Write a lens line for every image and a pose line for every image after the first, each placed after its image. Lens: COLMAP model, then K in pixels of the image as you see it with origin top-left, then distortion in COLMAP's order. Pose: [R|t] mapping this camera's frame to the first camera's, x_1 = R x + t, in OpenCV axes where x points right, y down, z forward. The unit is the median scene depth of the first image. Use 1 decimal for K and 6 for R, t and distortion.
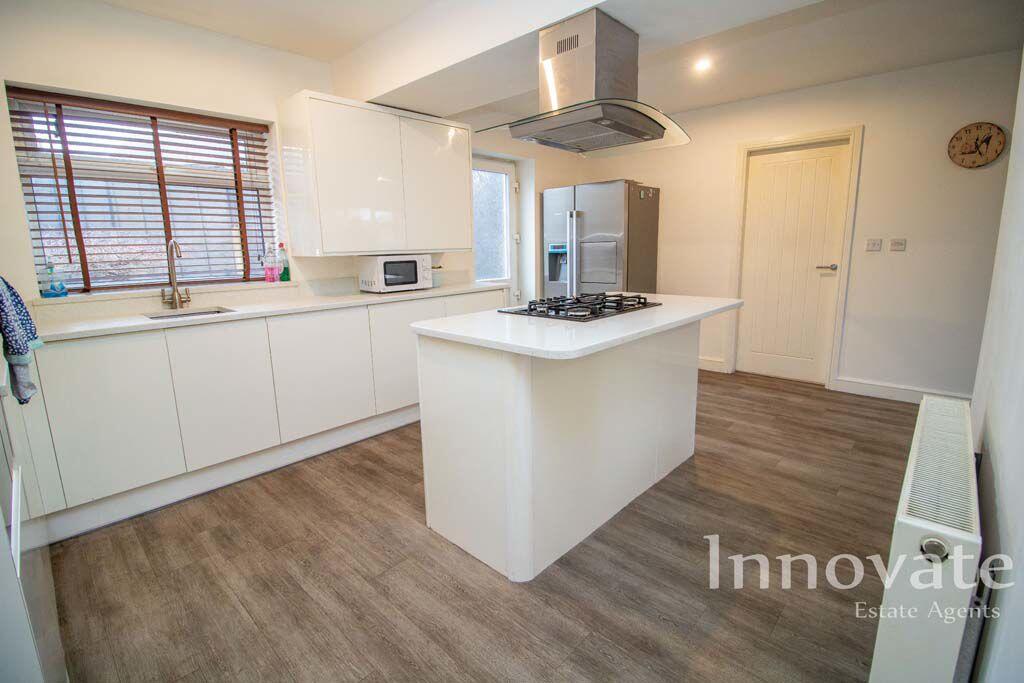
lens RADIAL K [[471.3, 0, 512.0], [0, 471.3, 341.5], [0, 0, 1]] dist [0.000232, 0.000173]
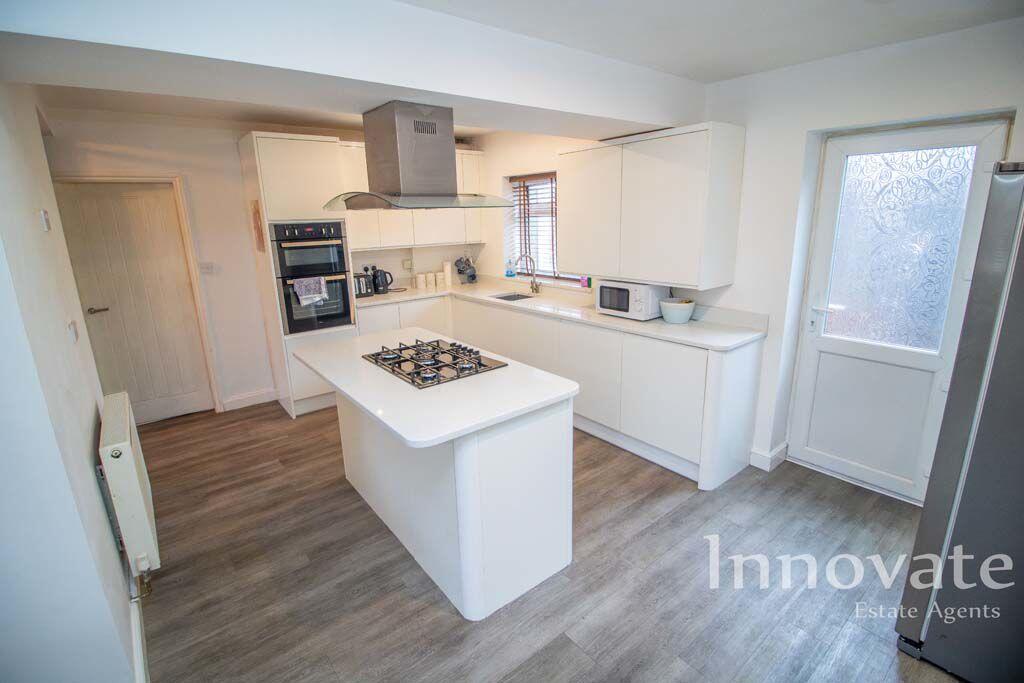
lens RADIAL K [[471.3, 0, 512.0], [0, 471.3, 341.5], [0, 0, 1]] dist [0.000232, 0.000173]
pose [[-0.140518, 0.293565, -0.945555, 0.827852], [-0.168033, 0.934105, 0.314982, -0.357796], [0.975715, 0.203145, -0.081930, 0.918506]]
